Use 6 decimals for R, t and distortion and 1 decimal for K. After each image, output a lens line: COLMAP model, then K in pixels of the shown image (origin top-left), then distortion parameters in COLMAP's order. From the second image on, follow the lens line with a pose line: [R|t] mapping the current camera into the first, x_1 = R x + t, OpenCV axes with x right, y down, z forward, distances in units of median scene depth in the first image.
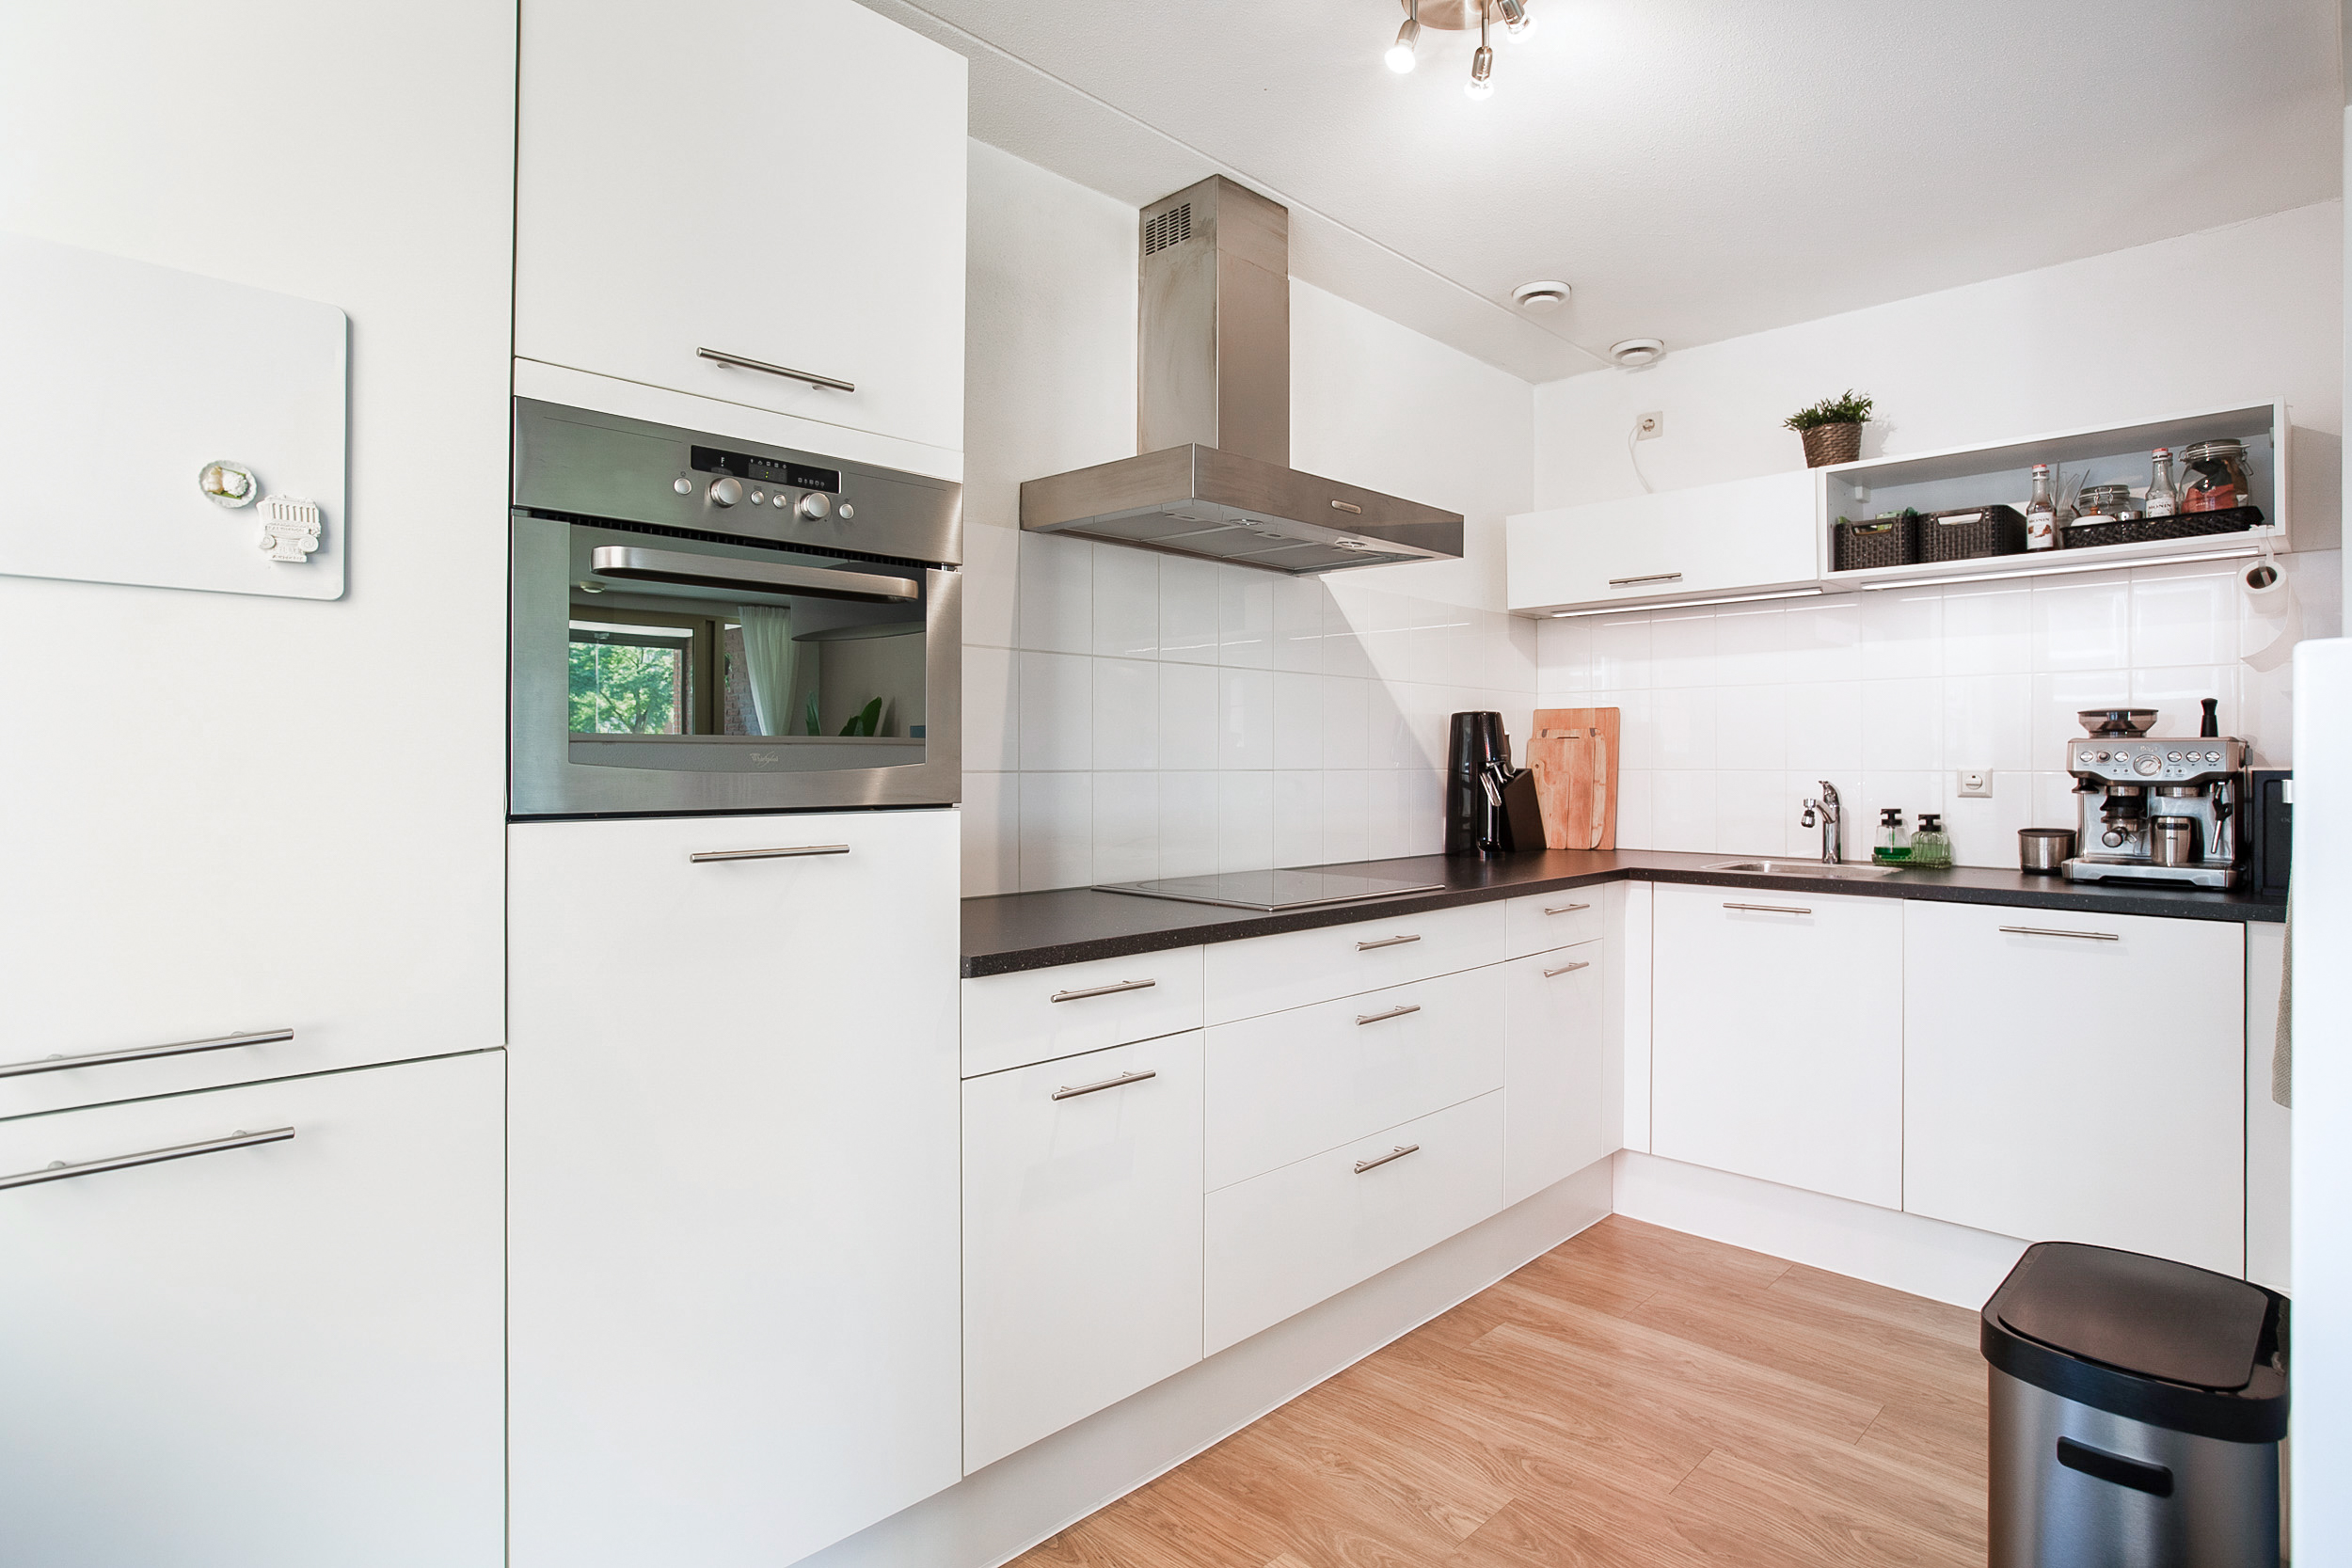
lens RADIAL K [[1189.2, 0, 1177.9], [0, 1189.2, 756.4], [0, 0, 1]] dist [0.012209, 0.000567]
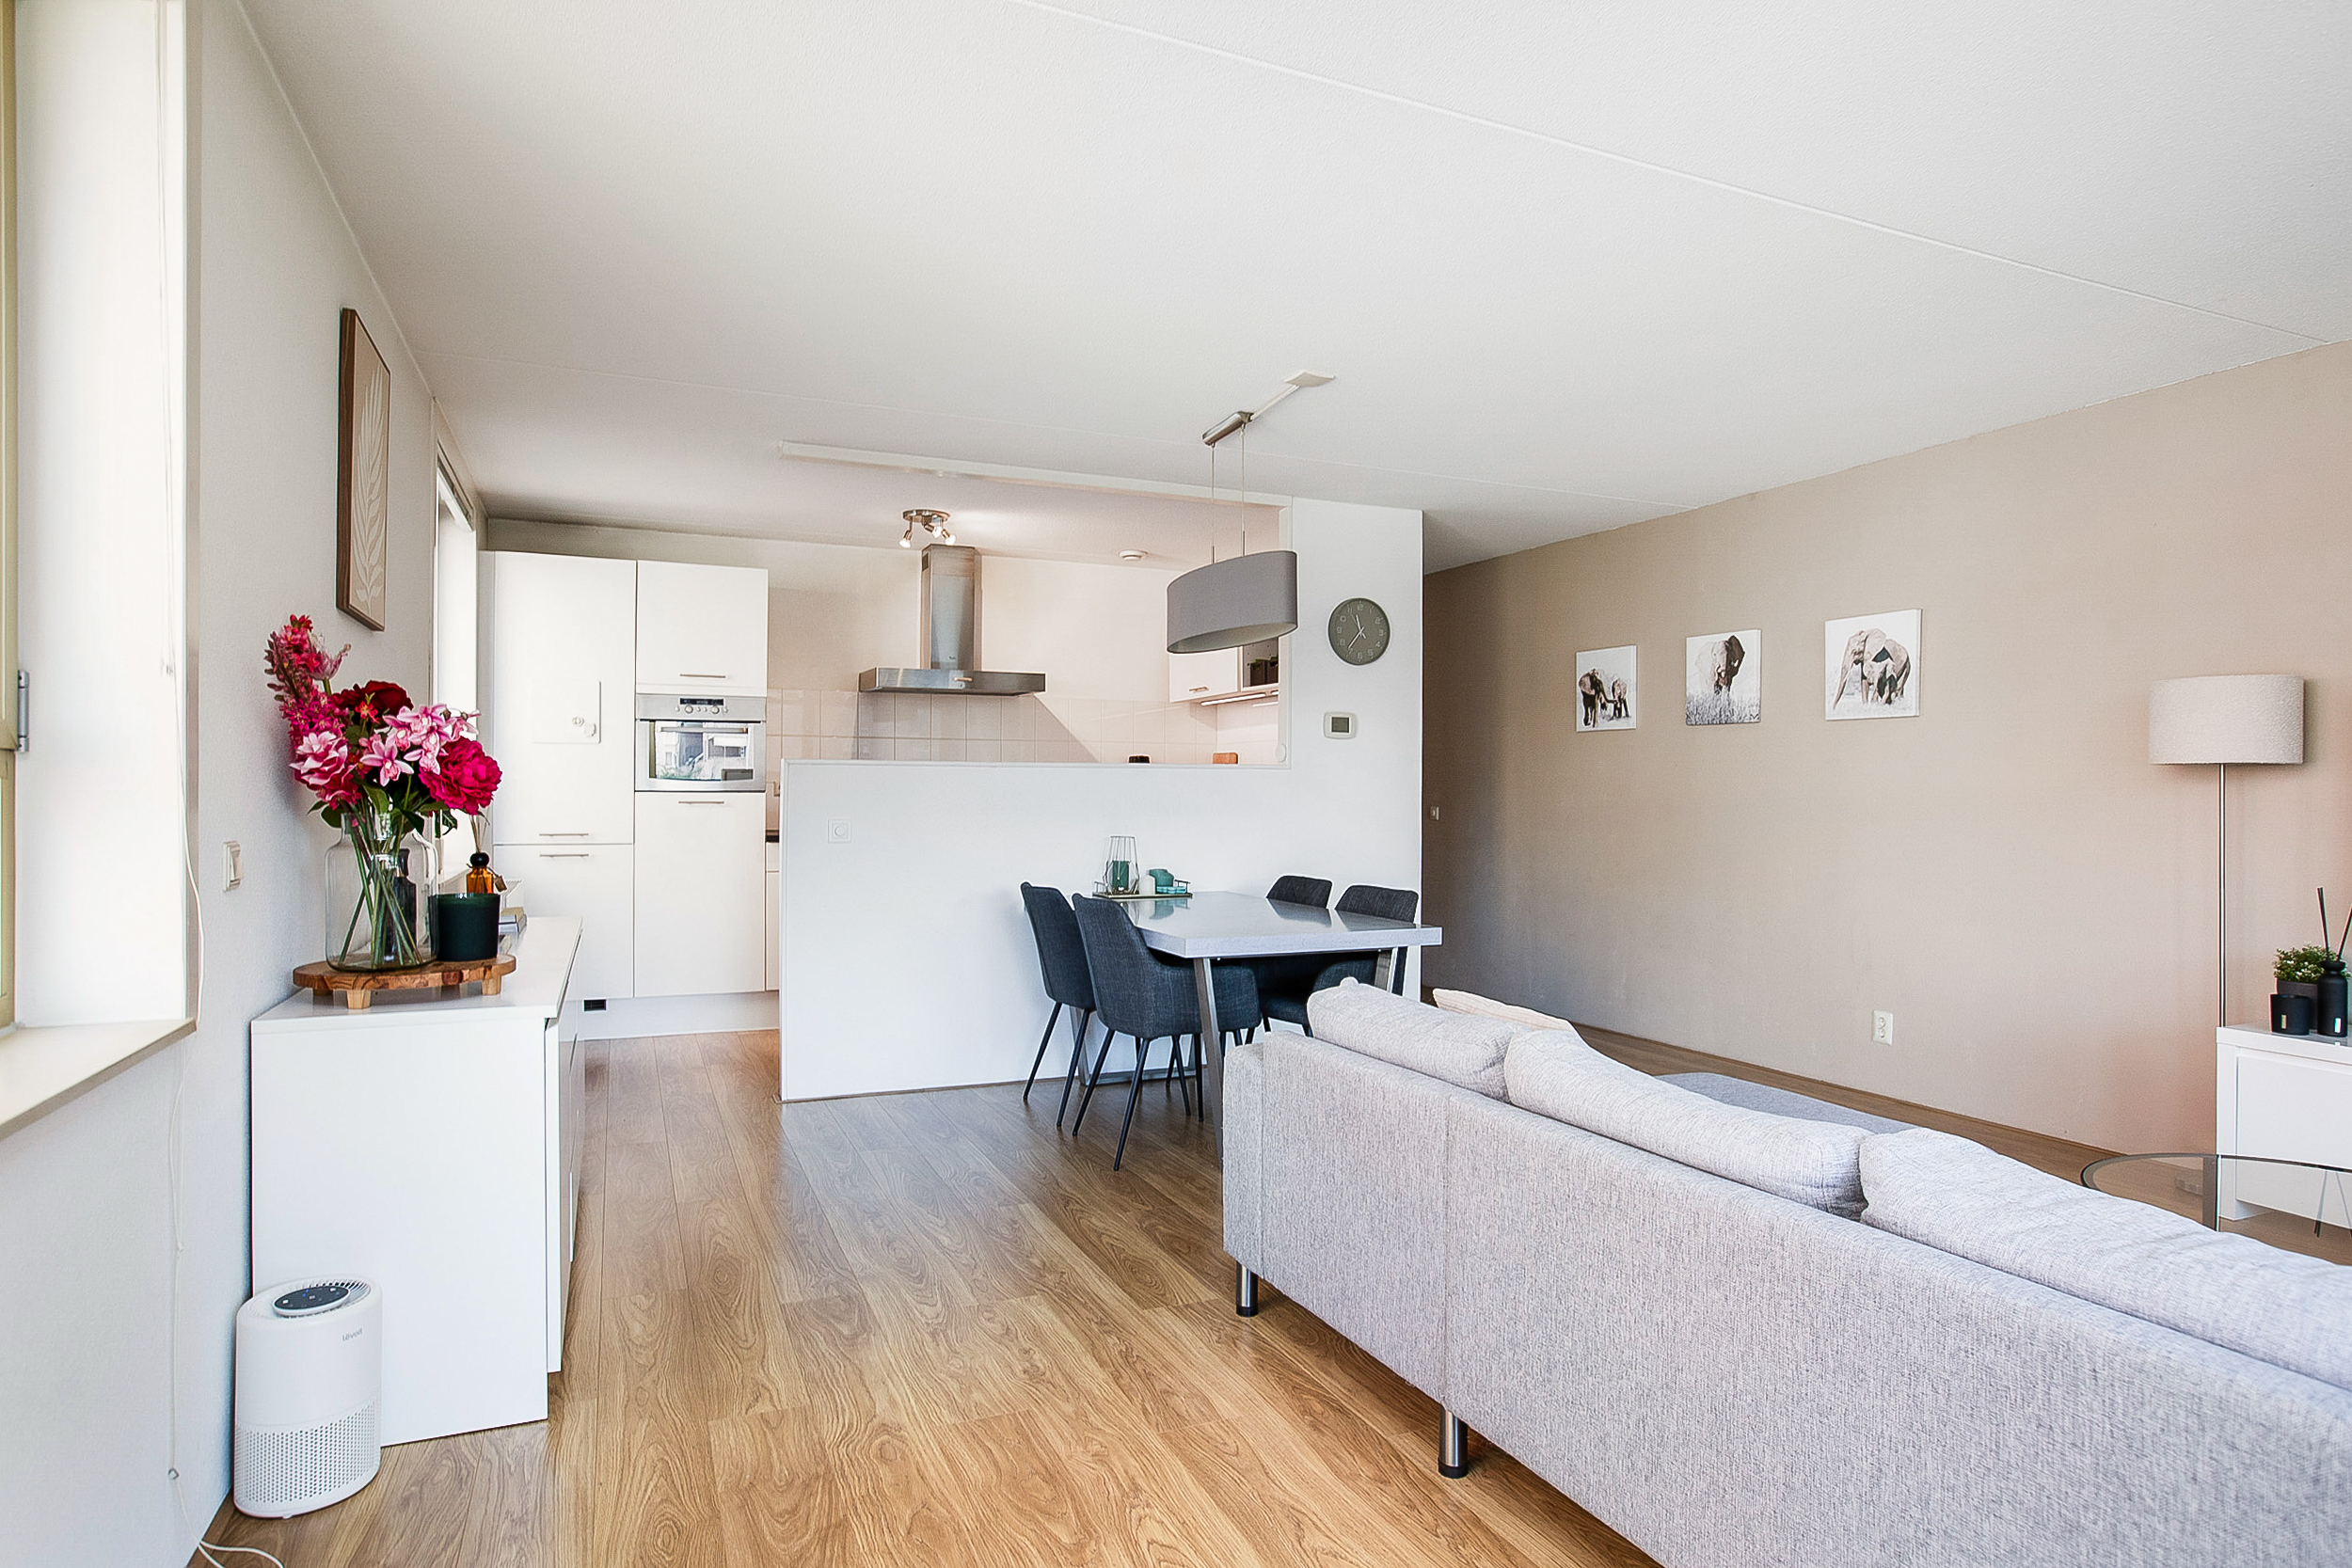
lens RADIAL K [[1317.0, 0, 1176.0], [0, 1317.0, 784.0], [0, 0, 1]] dist [-0.016741, 0.000900]
pose [[0.920454, 0.002027, -0.390846, 1.419216], [-0.002591, 0.999996, -0.000915, 0.011641], [0.390842, 0.001855, 0.920456, -1.190313]]
